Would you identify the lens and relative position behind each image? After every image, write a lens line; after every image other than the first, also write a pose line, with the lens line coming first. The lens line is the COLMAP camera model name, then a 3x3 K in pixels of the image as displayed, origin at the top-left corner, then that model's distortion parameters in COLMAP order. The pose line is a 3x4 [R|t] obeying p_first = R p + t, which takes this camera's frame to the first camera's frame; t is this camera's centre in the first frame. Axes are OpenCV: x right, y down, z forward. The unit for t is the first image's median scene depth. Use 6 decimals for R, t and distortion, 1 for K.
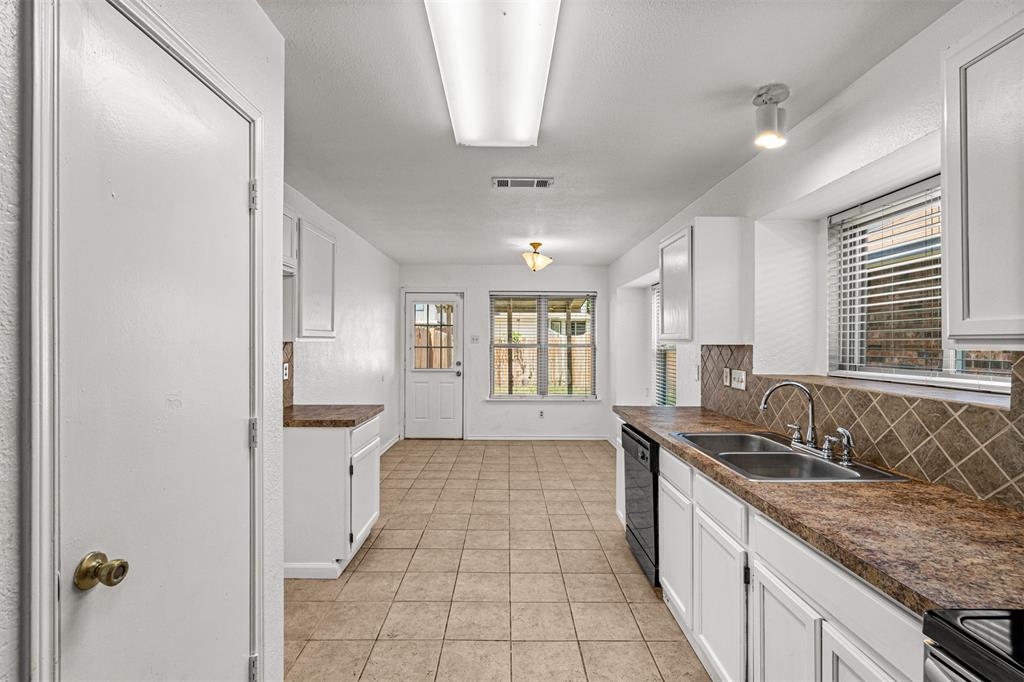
lens RADIAL K [[465.5, 0, 506.1], [0, 465.5, 338.8], [0, 0, 1]] dist [-0.004147, -0.000013]
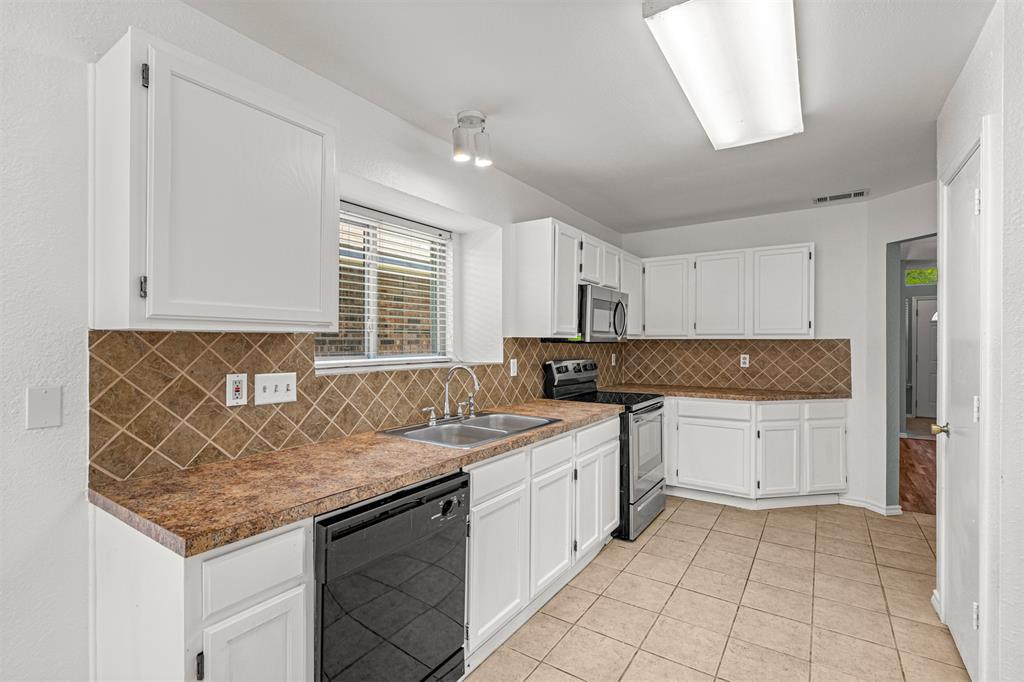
lens RADIAL K [[465.5, 0, 510.8], [0, 465.5, 342.2], [0, 0, 1]] dist [-0.004147, -0.000013]
pose [[-0.831375, -0.010518, 0.555613, -0.104026], [-0.014519, 0.999891, -0.002796, 0.020675], [-0.555523, -0.010391, -0.831436, 1.231414]]
